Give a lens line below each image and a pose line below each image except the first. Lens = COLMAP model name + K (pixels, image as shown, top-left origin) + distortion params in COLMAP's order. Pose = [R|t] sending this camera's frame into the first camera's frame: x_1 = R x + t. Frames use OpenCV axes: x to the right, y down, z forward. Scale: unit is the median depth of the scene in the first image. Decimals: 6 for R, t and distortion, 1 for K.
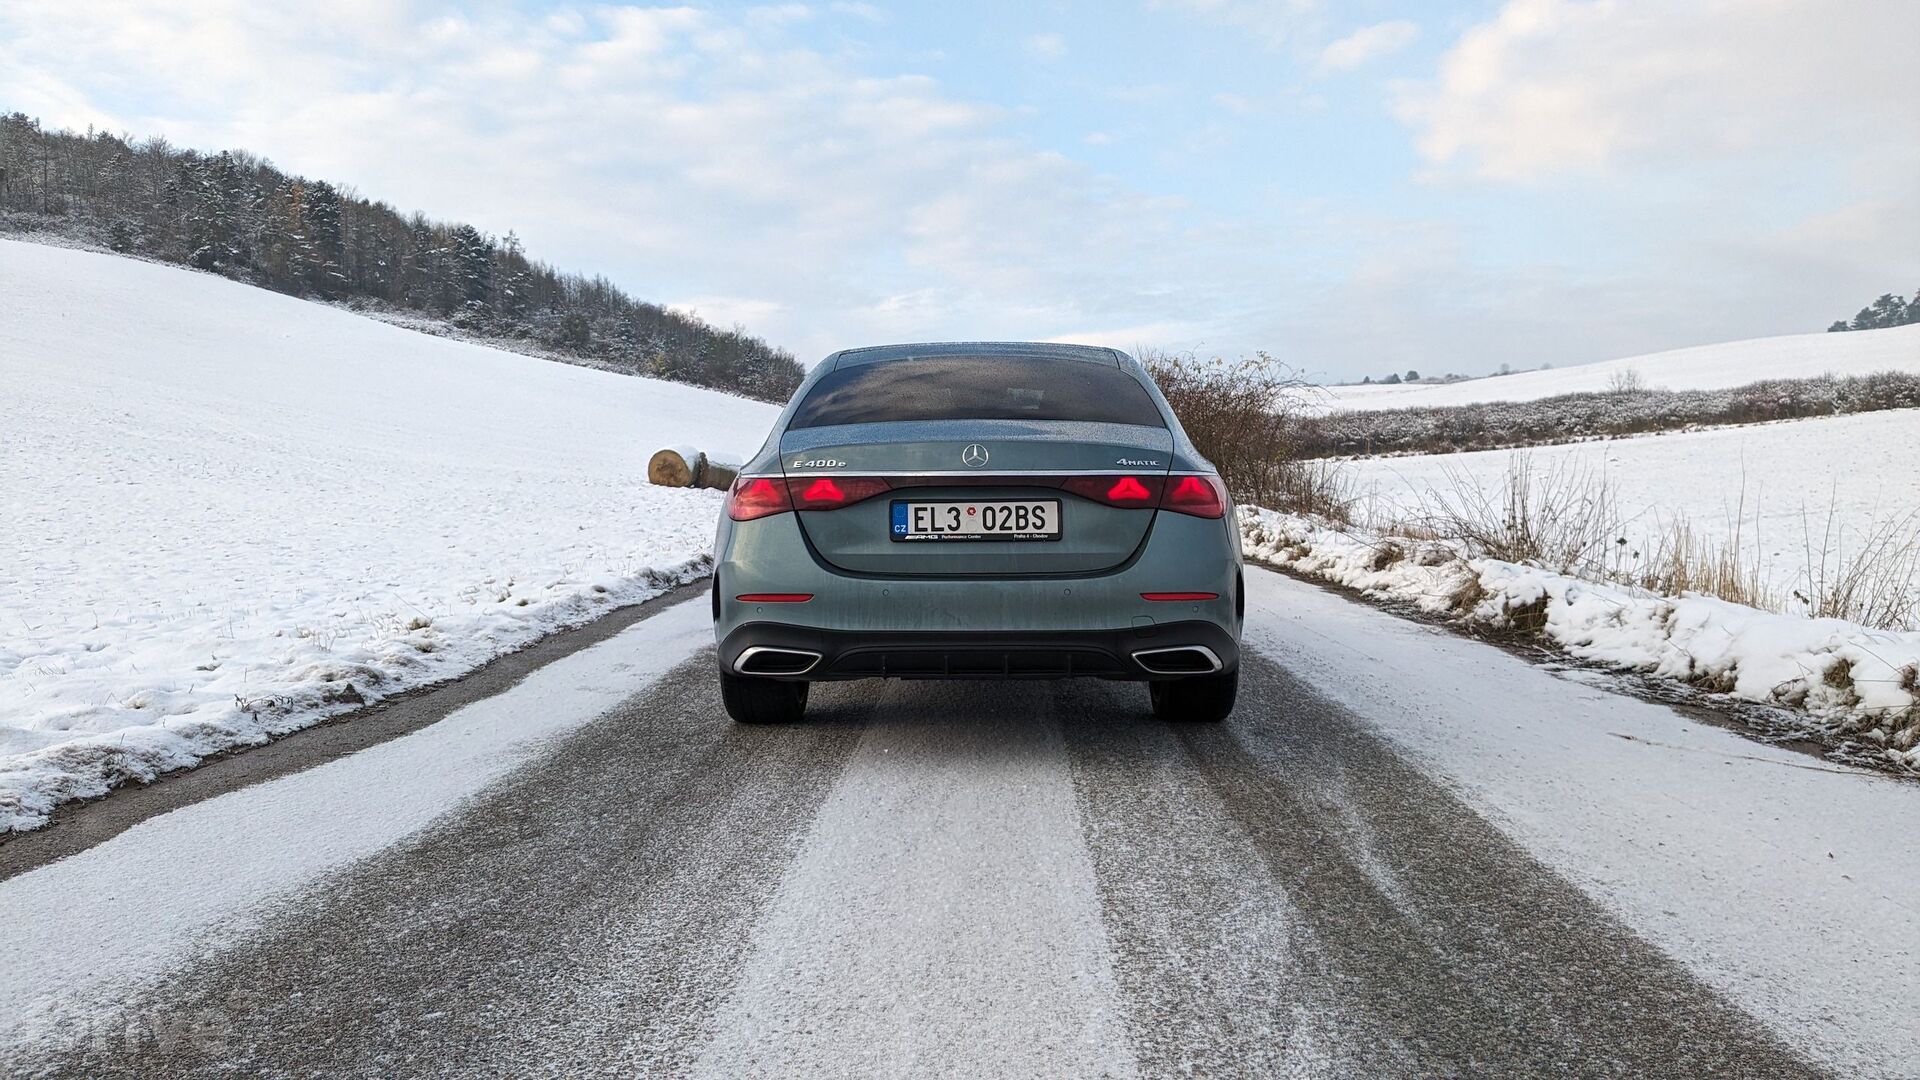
lens RADIAL K [[1507.1, 0, 872.7], [0, 1507.1, 534.6], [0, 0, 1]] dist [0.067384, -0.061349]
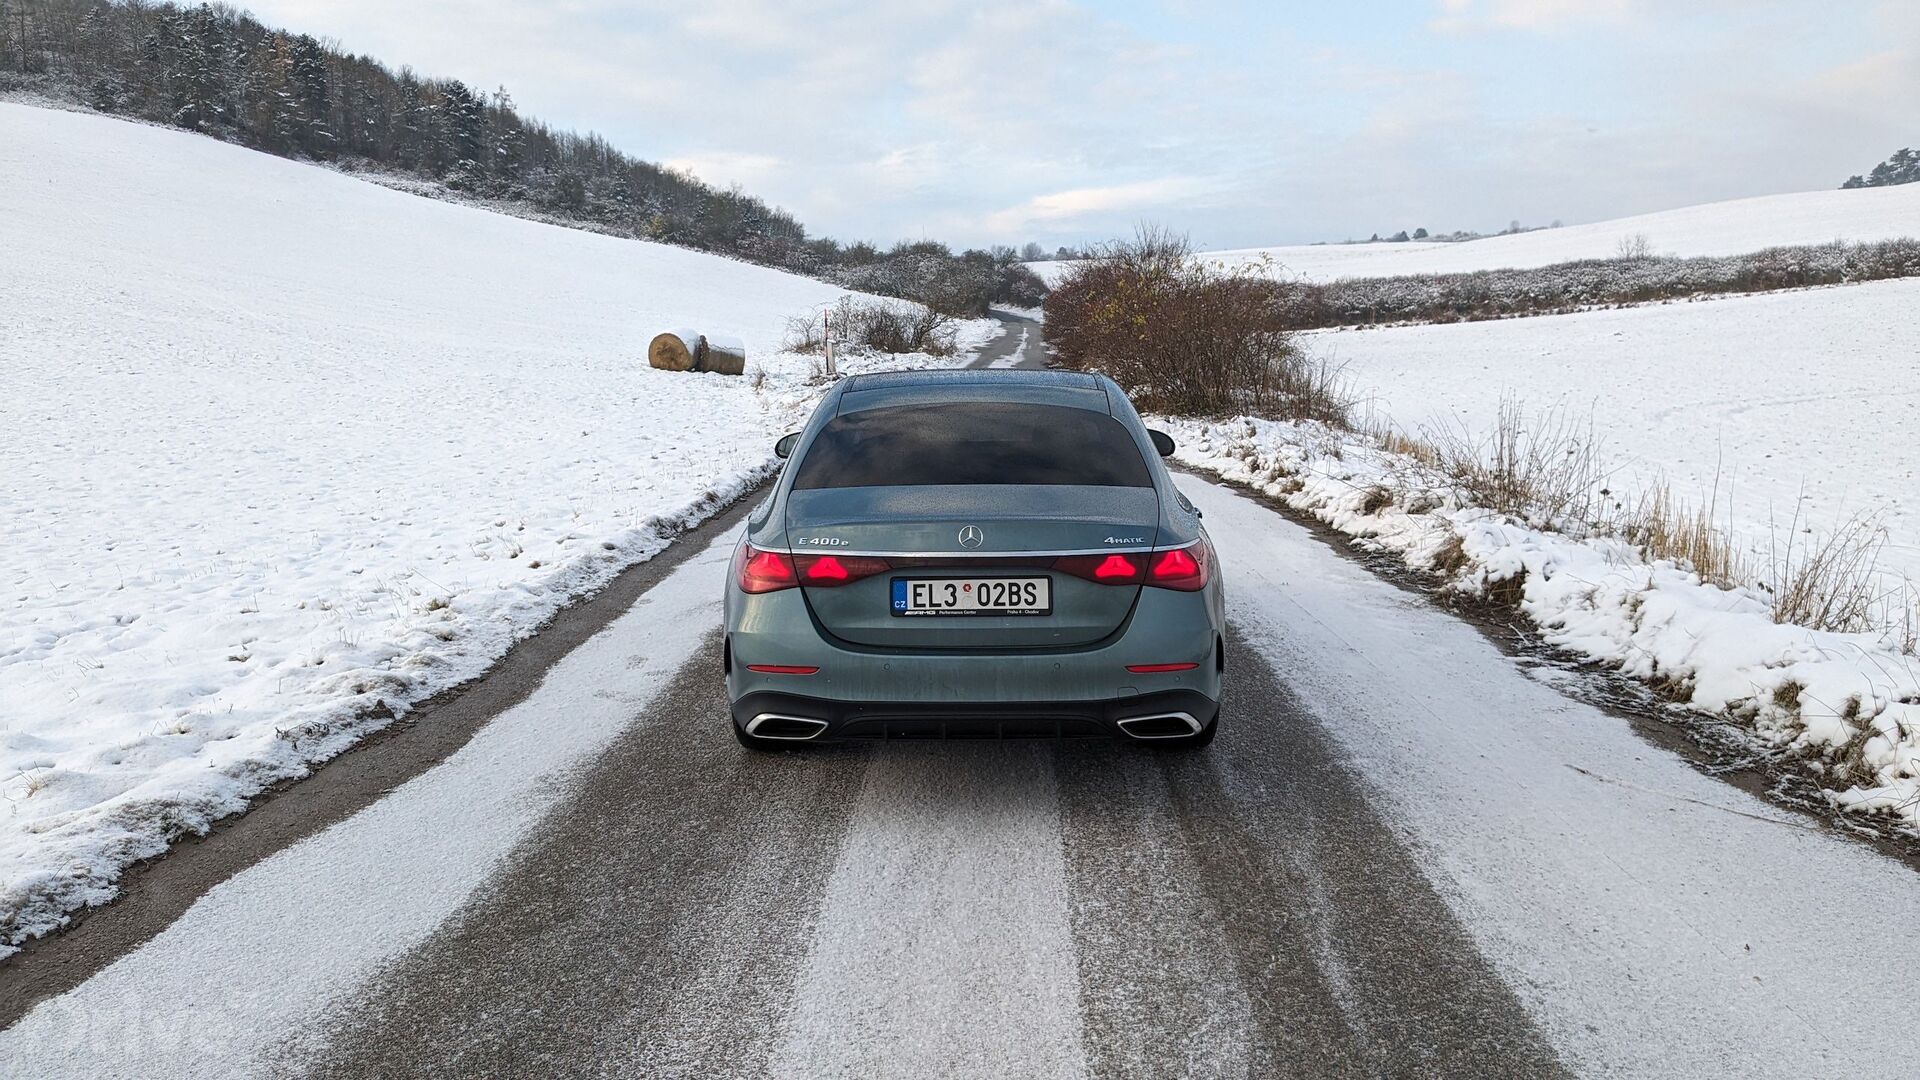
lens RADIAL K [[1507.1, 0, 872.7], [0, 1507.1, 534.6], [0, 0, 1]] dist [0.067384, -0.061349]
pose [[0.999954, -0.009361, -0.001847, 0.001024], [0.009488, 0.995990, 0.088956, -0.121952], [0.001007, -0.088970, 0.996034, -0.045655]]
